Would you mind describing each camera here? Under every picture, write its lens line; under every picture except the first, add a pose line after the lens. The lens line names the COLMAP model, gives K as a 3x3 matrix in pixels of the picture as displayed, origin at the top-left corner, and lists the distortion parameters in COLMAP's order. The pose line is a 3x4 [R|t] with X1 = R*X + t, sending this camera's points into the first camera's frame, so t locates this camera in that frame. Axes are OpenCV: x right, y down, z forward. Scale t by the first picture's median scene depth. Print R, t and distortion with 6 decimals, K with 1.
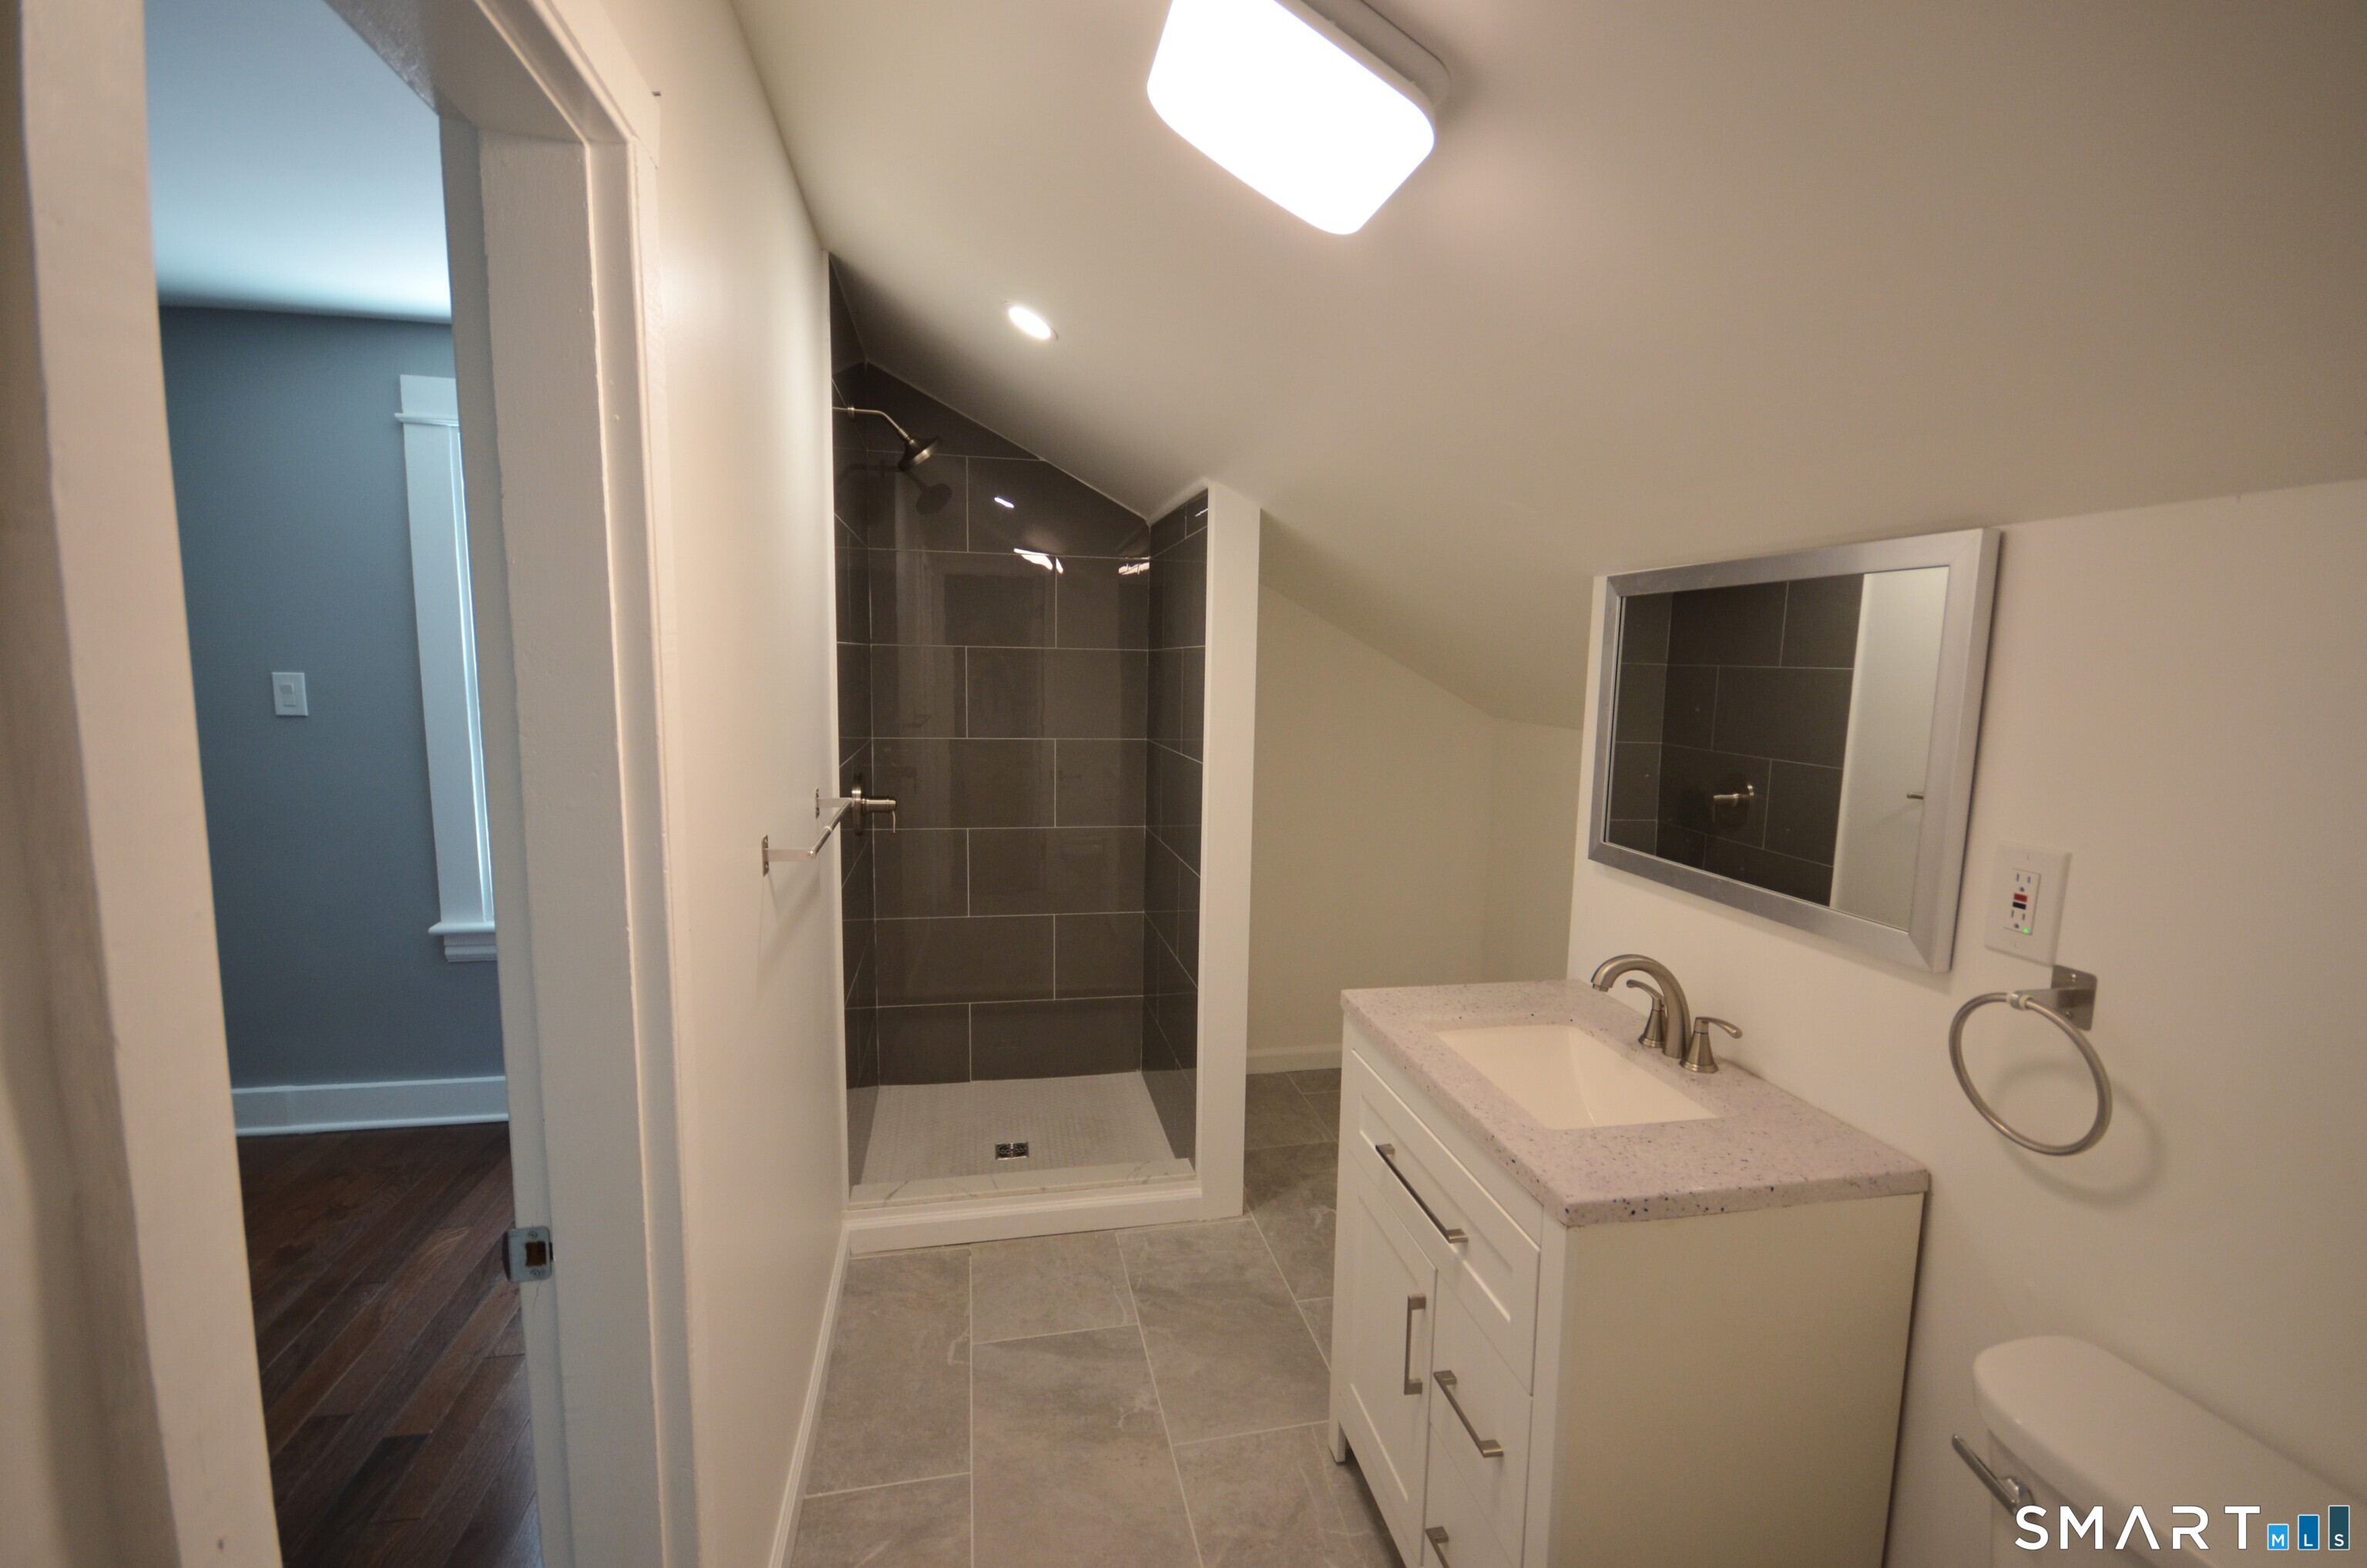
lens RADIAL K [[1076.2, 0, 1183.5], [0, 1076.2, 784.0], [0, 0, 1]] dist [-0.002182, -0.000086]
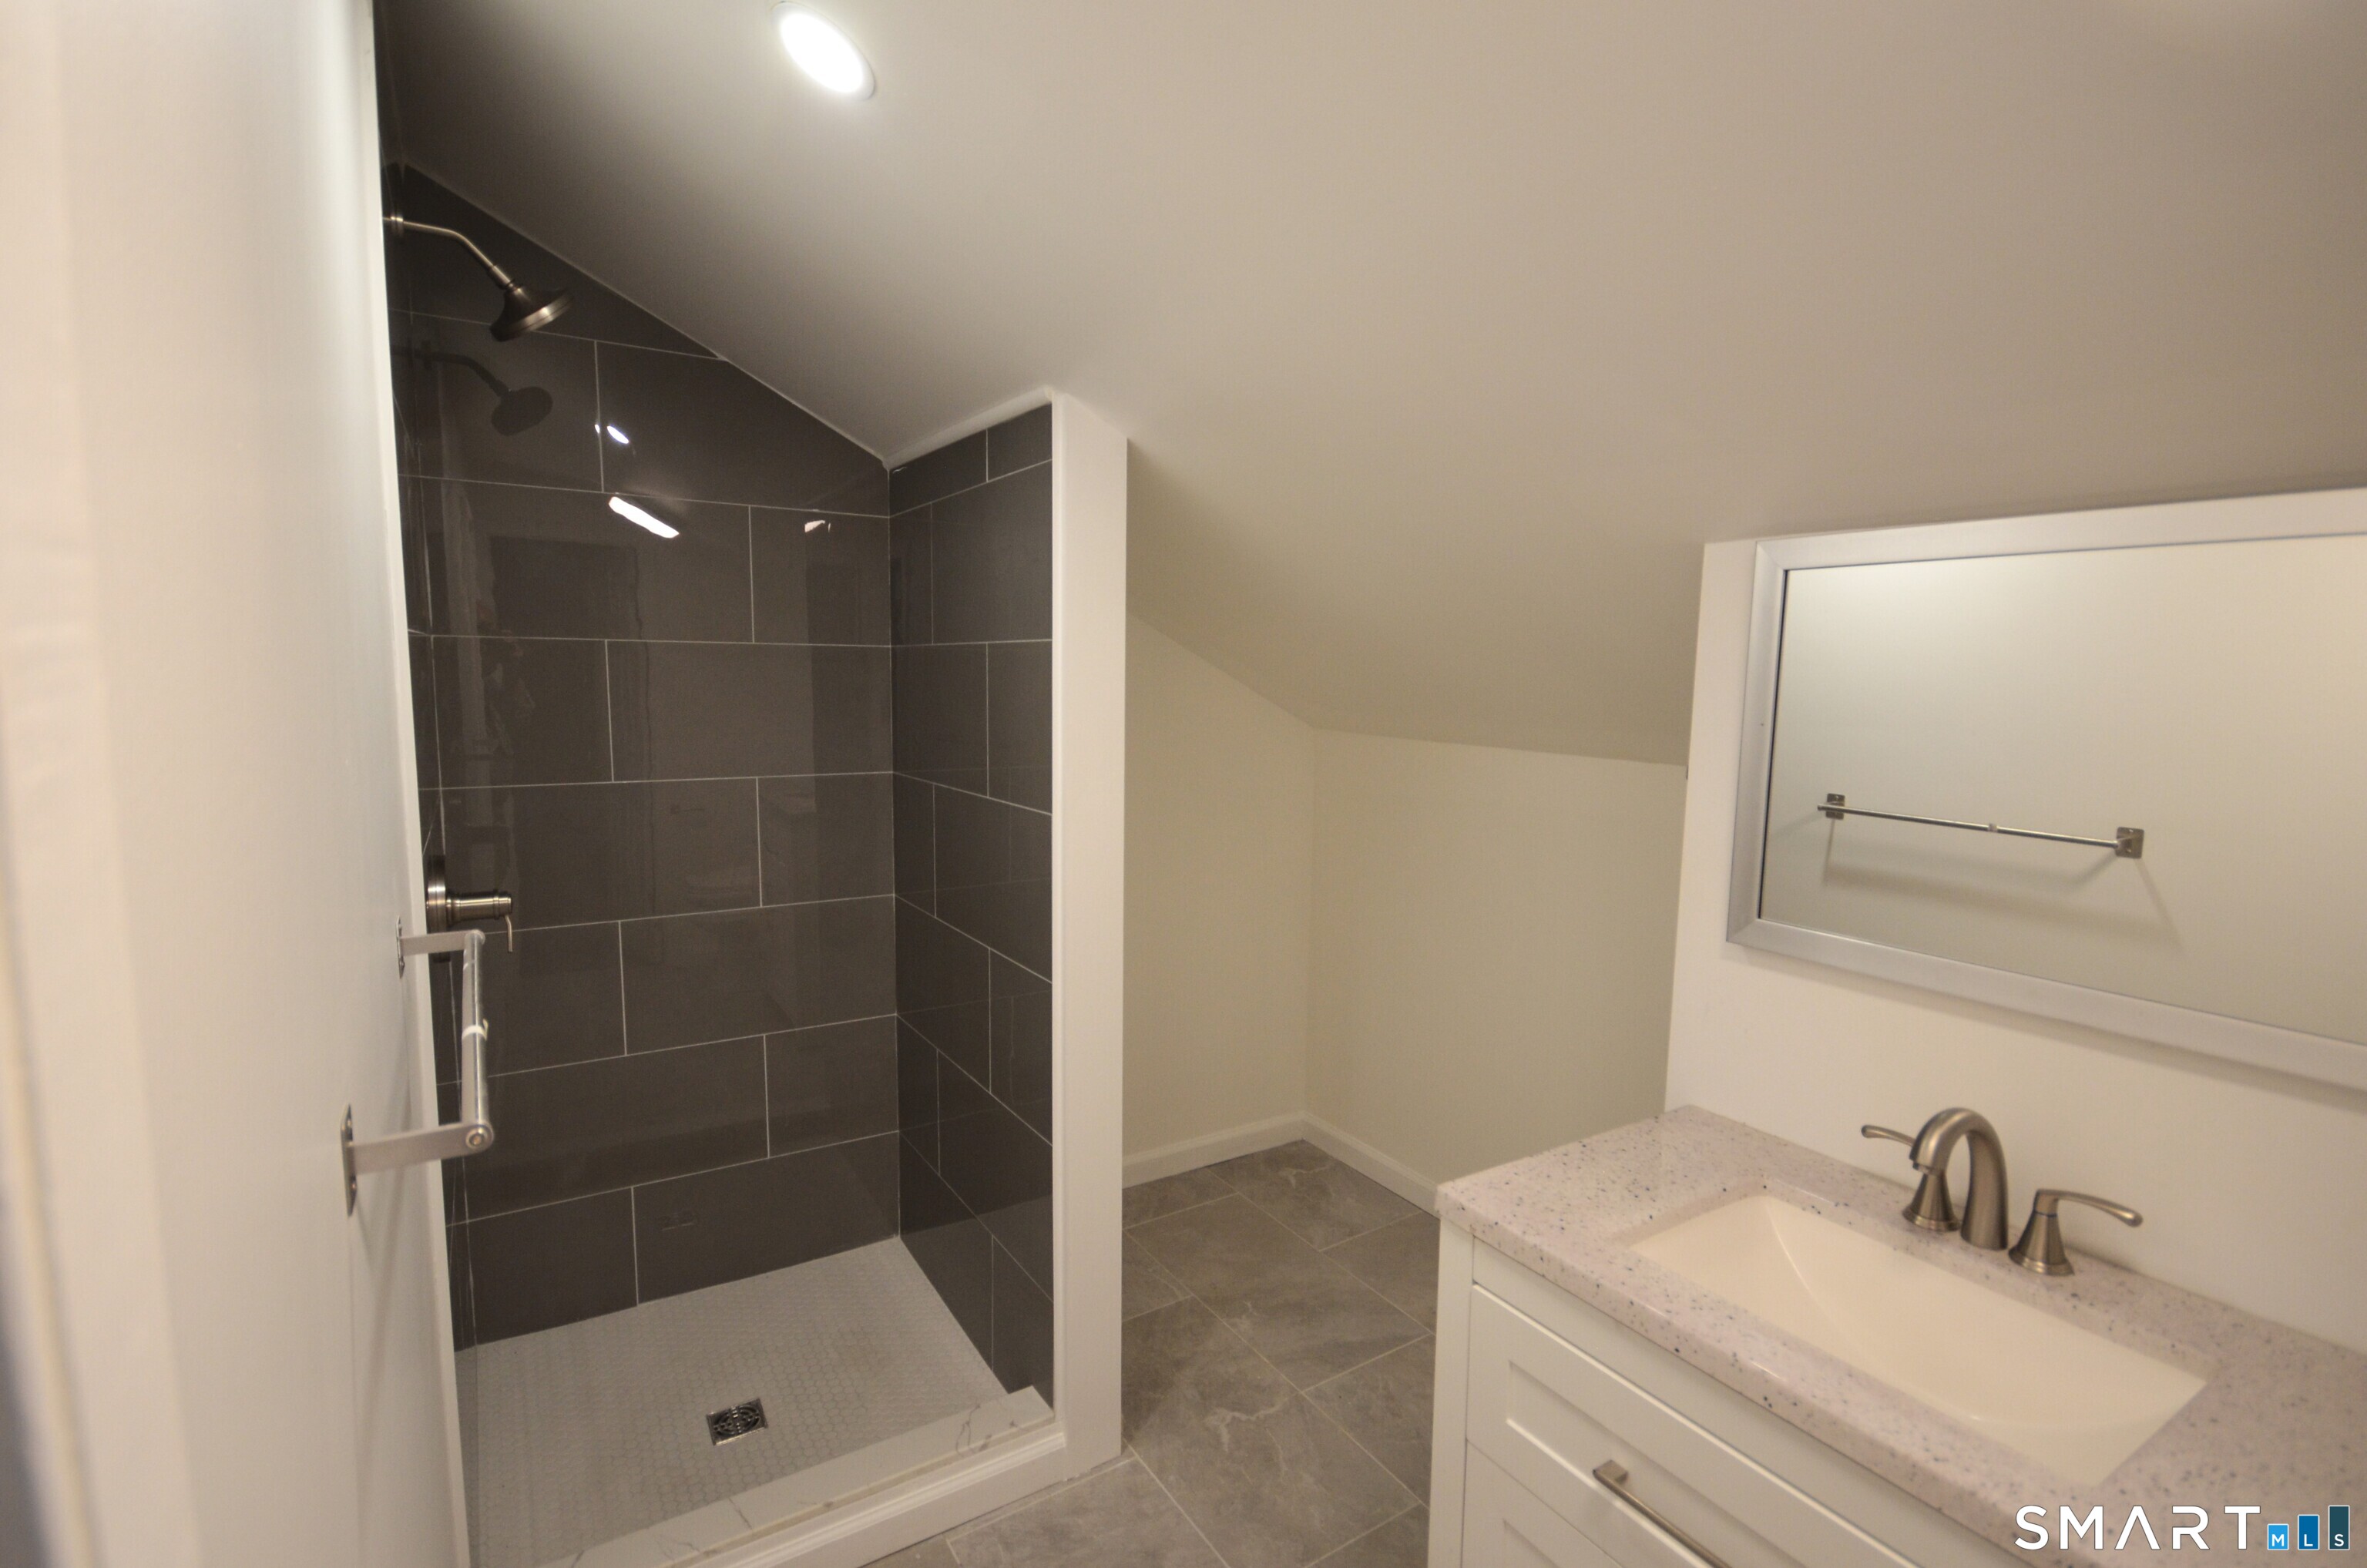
lens RADIAL K [[1105.8, 0, 1183.5], [0, 1105.8, 784.0], [0, 0, 1]] dist [0.003074, 0.000227]
pose [[0.930140, -0.042229, 0.364768, -0.151810], [0.042327, 0.999074, 0.007731, -0.038060], [-0.364757, 0.008248, 0.931066, 0.313729]]
